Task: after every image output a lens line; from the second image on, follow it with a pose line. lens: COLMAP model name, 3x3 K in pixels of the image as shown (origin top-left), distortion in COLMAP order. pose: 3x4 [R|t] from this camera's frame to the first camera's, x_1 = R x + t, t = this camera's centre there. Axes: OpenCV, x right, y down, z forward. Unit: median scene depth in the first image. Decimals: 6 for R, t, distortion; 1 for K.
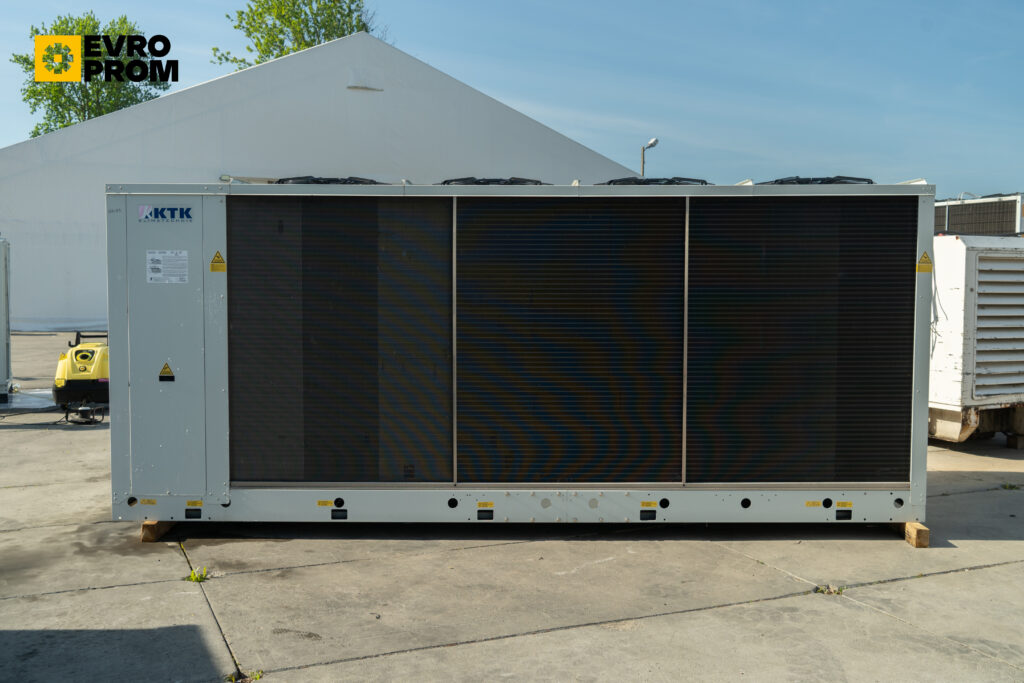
lens RADIAL K [[1069.5, 0, 510.7], [0, 1069.5, 339.2], [0, 0, 1]] dist [0.006130, 0.000000]
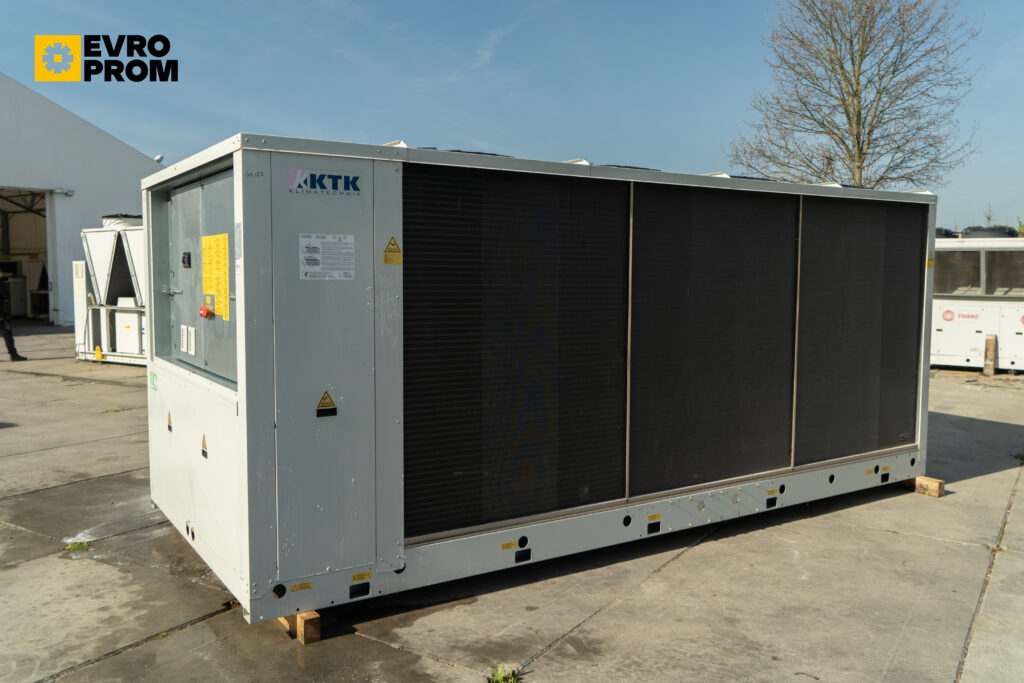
lens RADIAL K [[853.6, 0, 512.8], [0, 853.6, 342.3], [0, 0, 1]] dist [0.008844, 0.016083]
pose [[0.836245, -0.044062, 0.546582, -0.529014], [0.035551, 0.999026, 0.026144, -0.020985], [-0.547202, -0.002431, 0.836997, 0.449045]]
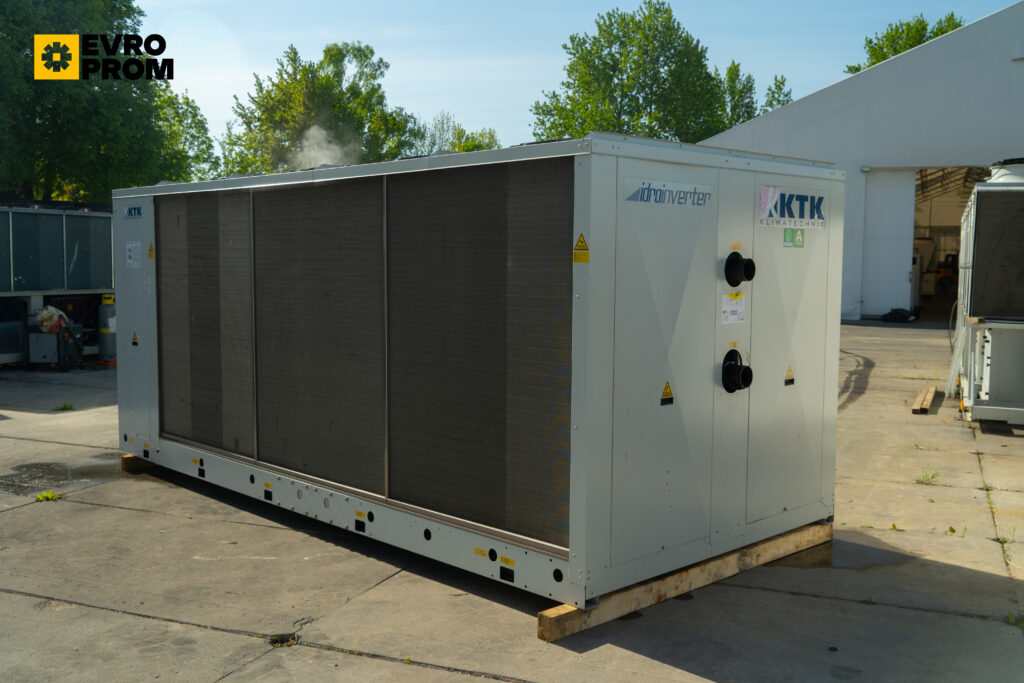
lens RADIAL K [[1004.0, 0, 515.2], [0, 1004.0, 341.9], [0, 0, 1]] dist [0.026084, 0.000000]
pose [[0.696213, 0.063390, -0.715031, 0.835160], [-0.053584, 0.997904, 0.036294, -0.032280], [0.715832, 0.013046, 0.698150, 0.493667]]
